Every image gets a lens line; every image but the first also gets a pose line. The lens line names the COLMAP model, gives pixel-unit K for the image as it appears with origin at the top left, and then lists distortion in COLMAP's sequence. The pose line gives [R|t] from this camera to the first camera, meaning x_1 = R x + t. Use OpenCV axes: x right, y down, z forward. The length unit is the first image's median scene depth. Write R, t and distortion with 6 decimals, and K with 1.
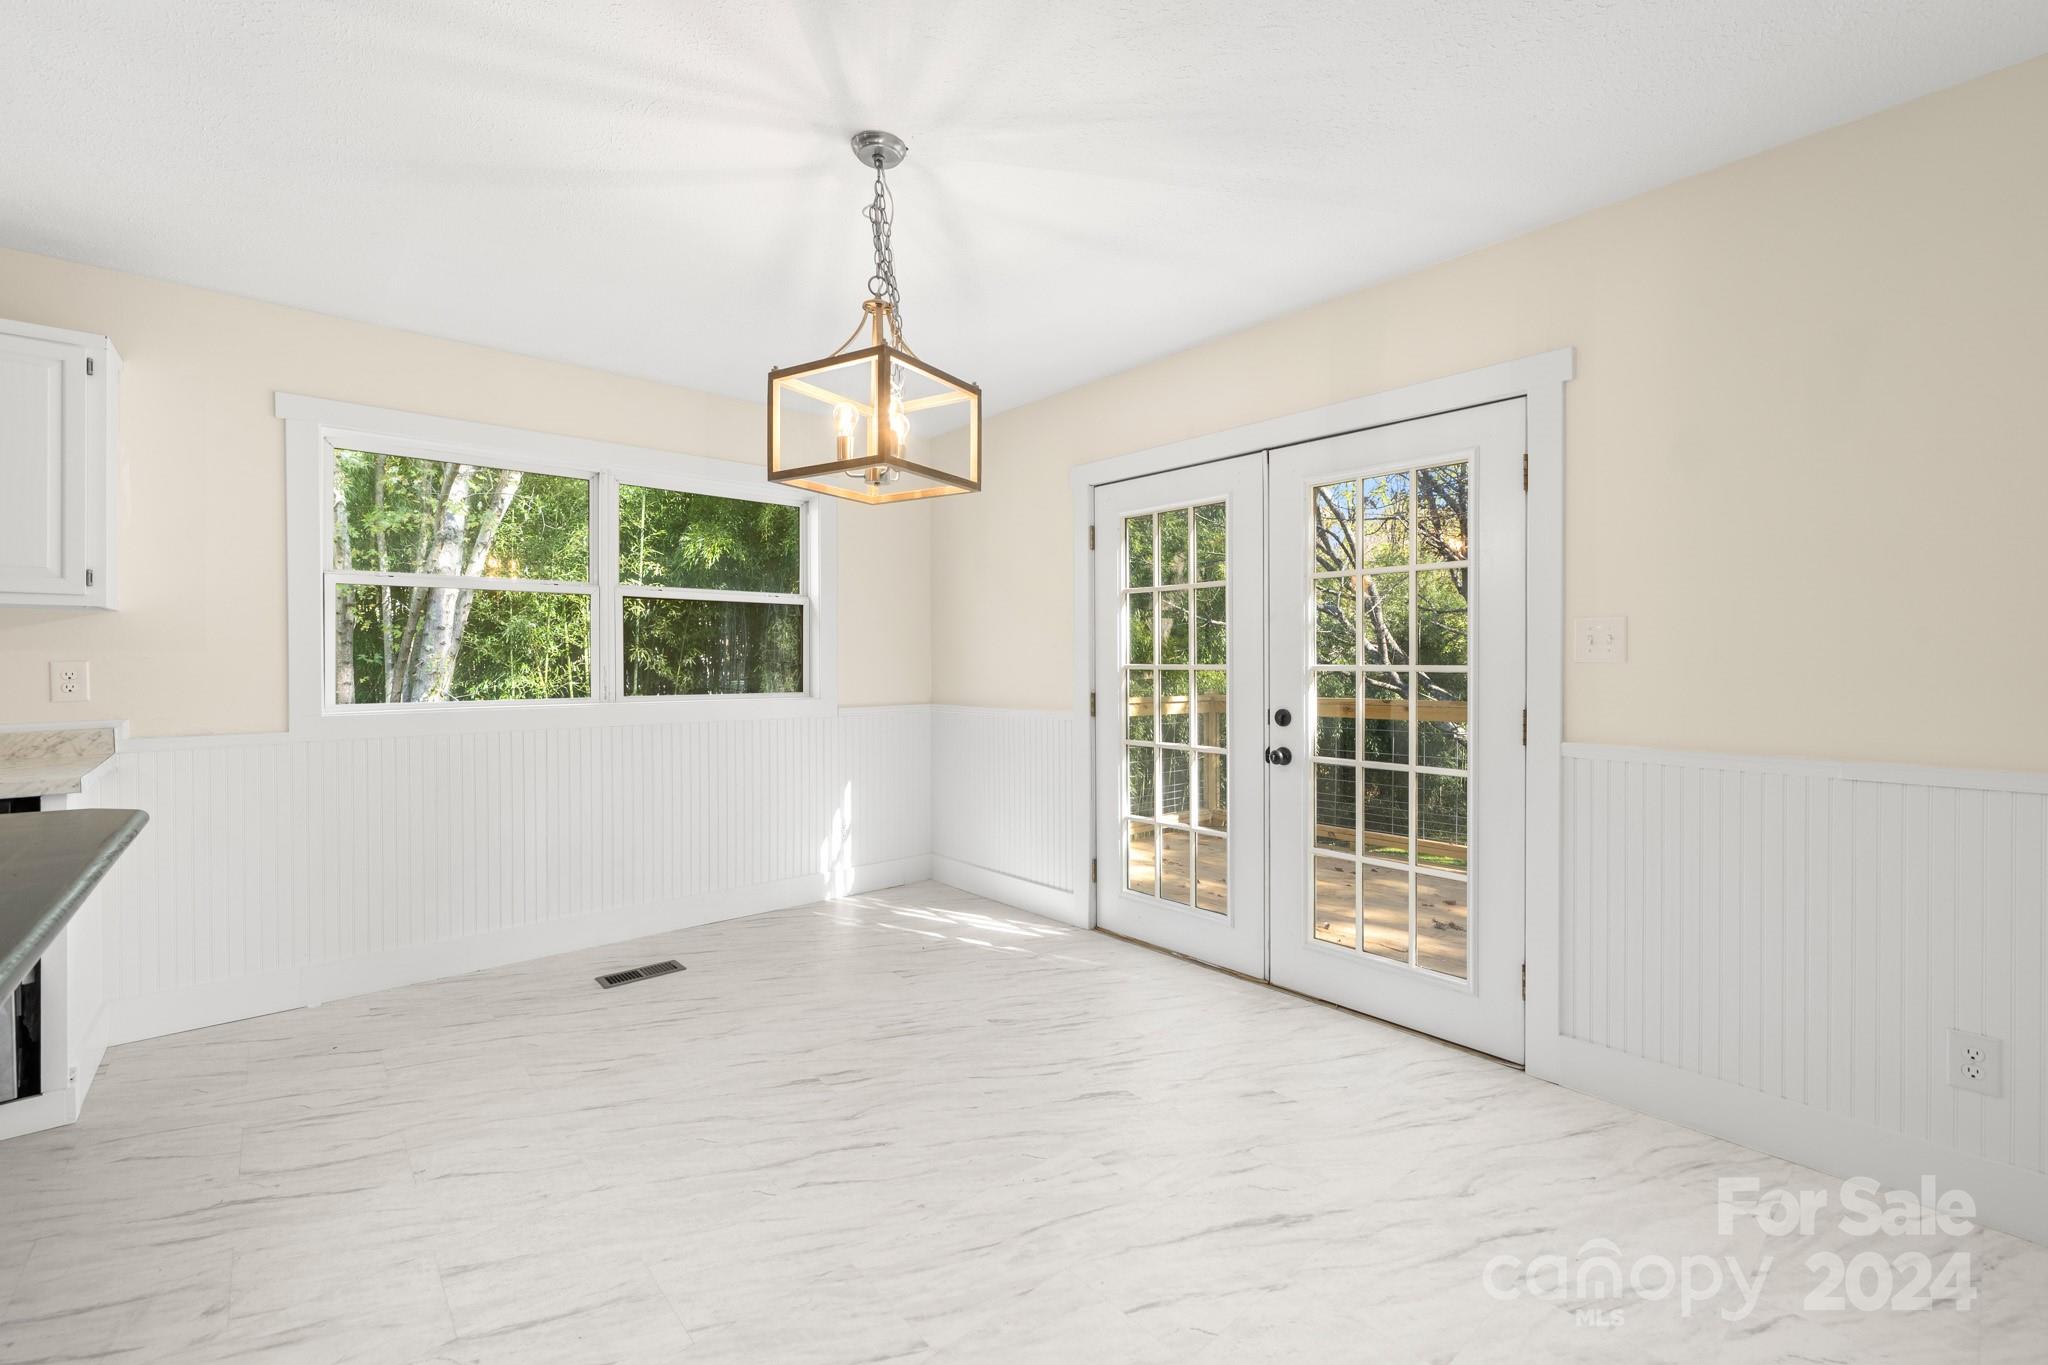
lens RADIAL K [[859.6, 0, 1054.2], [0, 859.6, 672.0], [0, 0, 1]] dist [-0.000021, 0.000281]
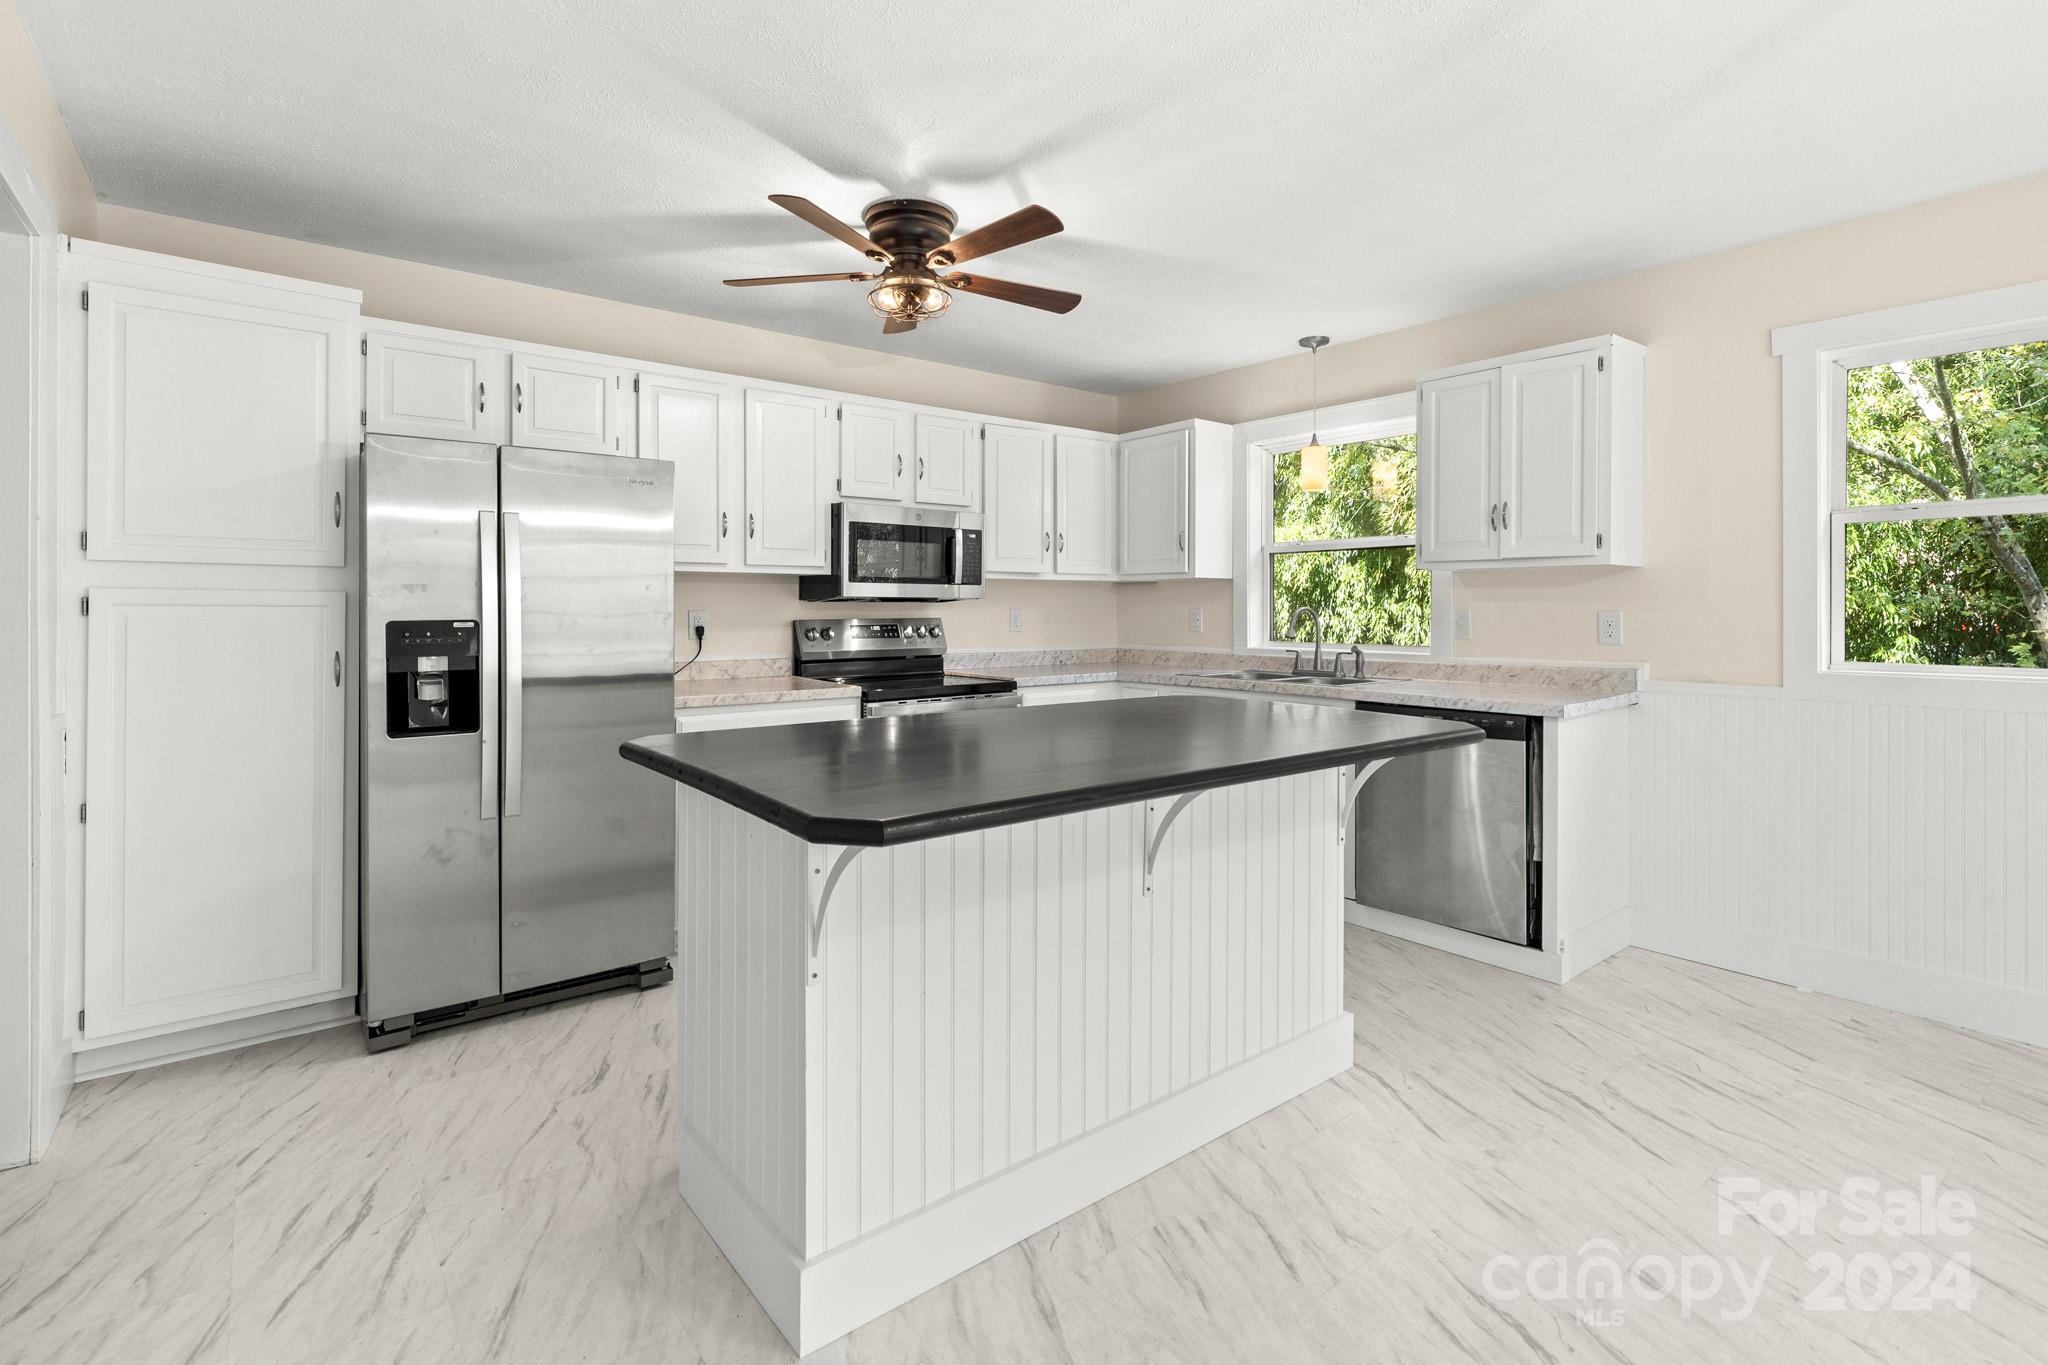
lens RADIAL K [[946.9, 0, 992.9], [0, 946.9, 607.4], [0, 0, 1]] dist [0.000382, 0.000189]
pose [[-0.080431, -0.001463, -0.996759, 0.254230], [-0.017555, 0.999846, -0.000051, -0.002425], [0.996606, 0.017494, -0.080444, 0.263020]]
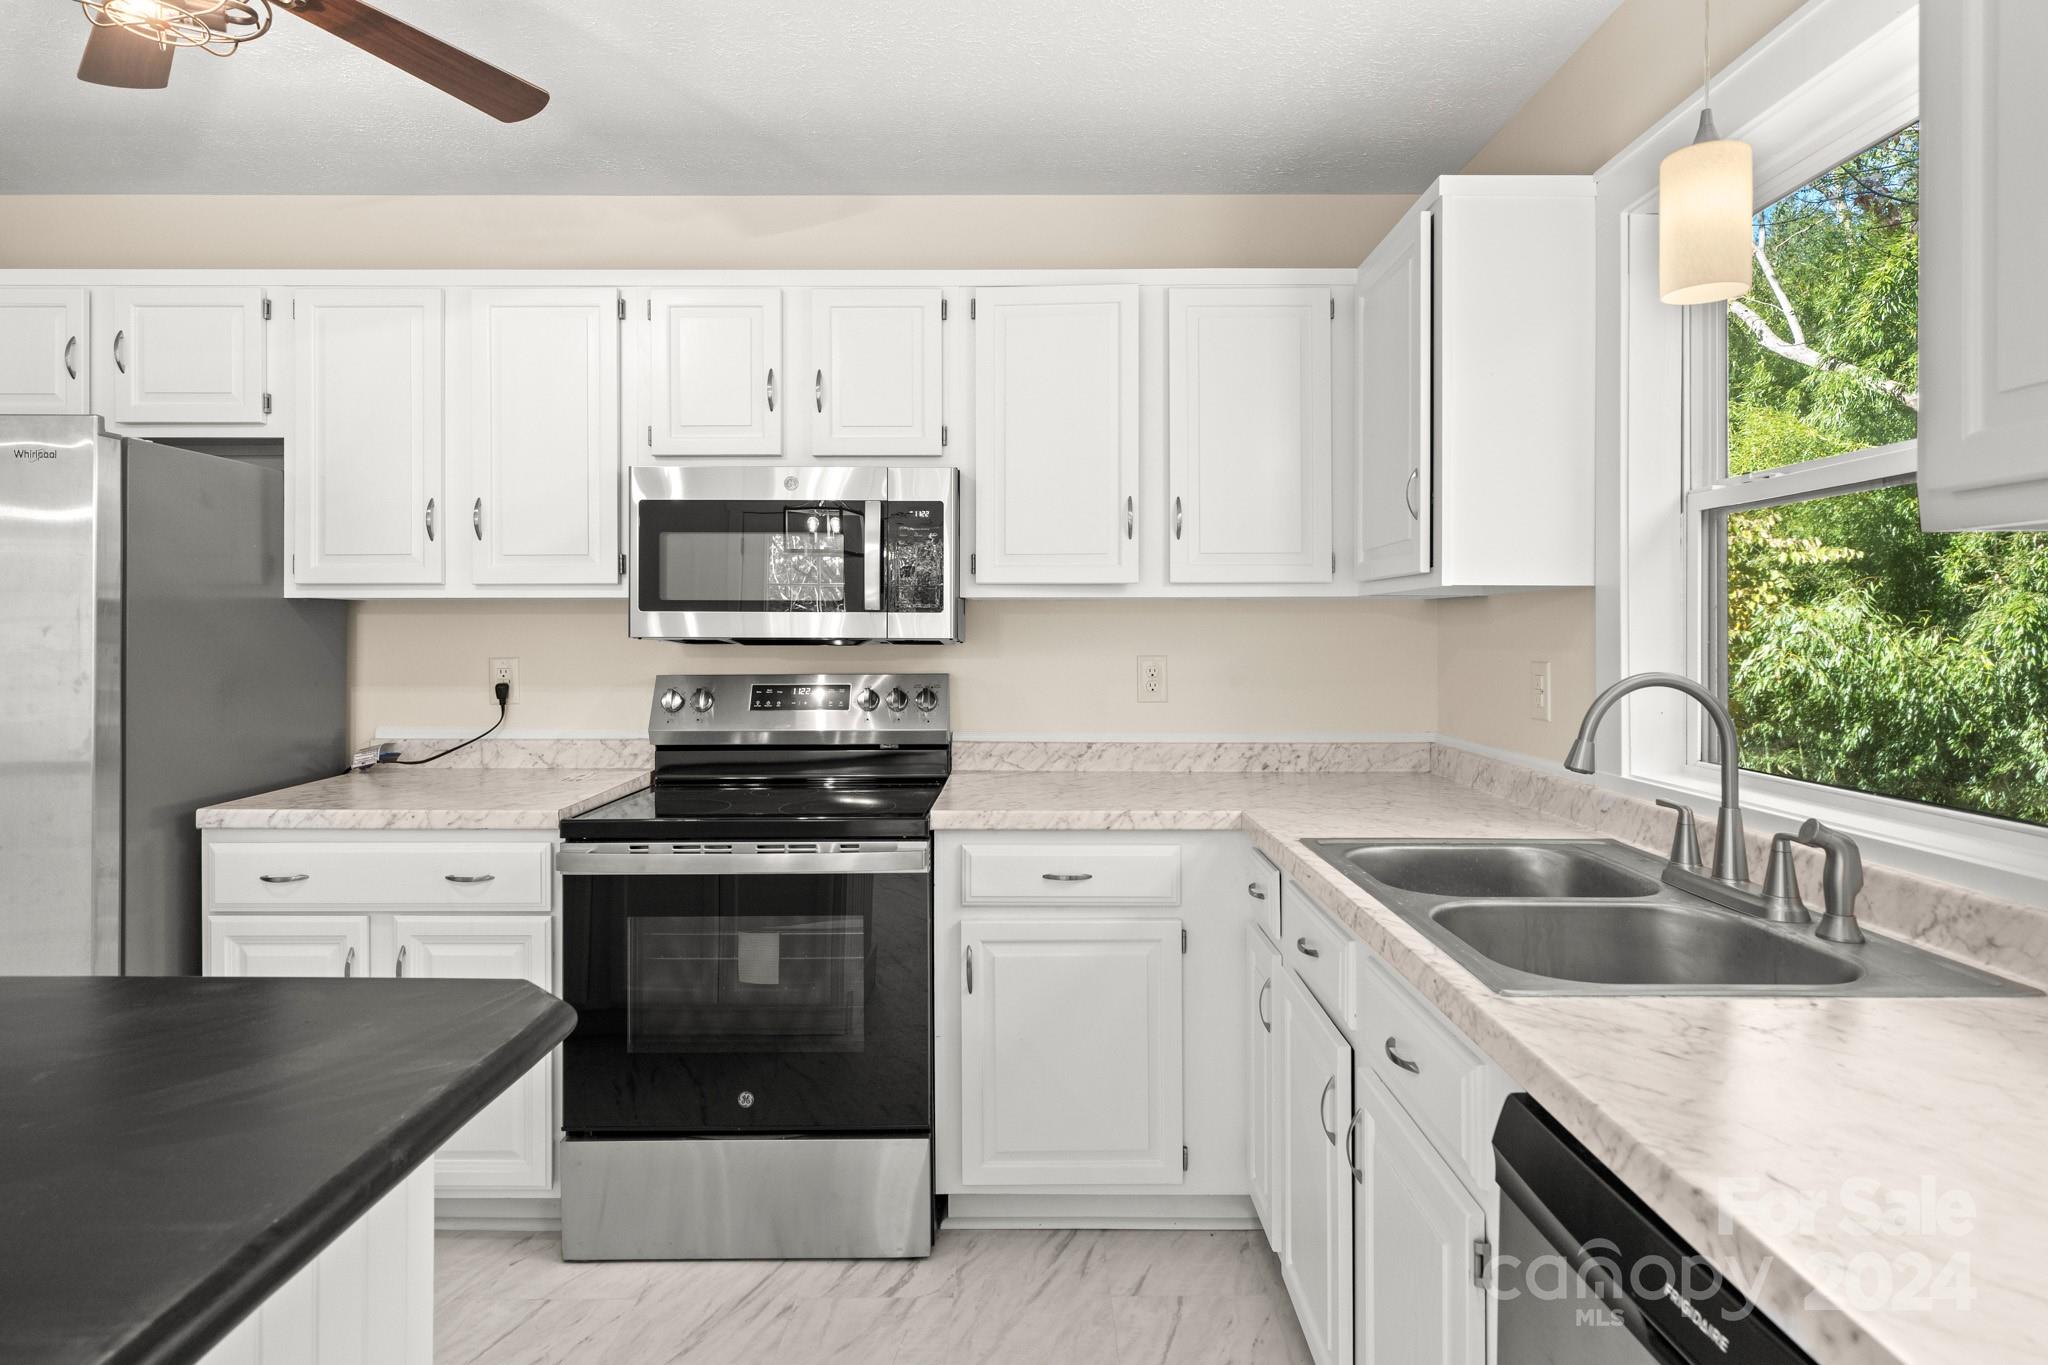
lens RADIAL K [[1106.4, 0, 1020.3], [0, 1106.4, 621.3], [0, 0, 1]] dist [0.002495, 0.000451]
pose [[-0.675612, -0.007289, -0.737221, -0.796307], [-0.013546, 0.999905, 0.002527, -0.038241], [0.737133, 0.011694, -0.675647, 0.842902]]
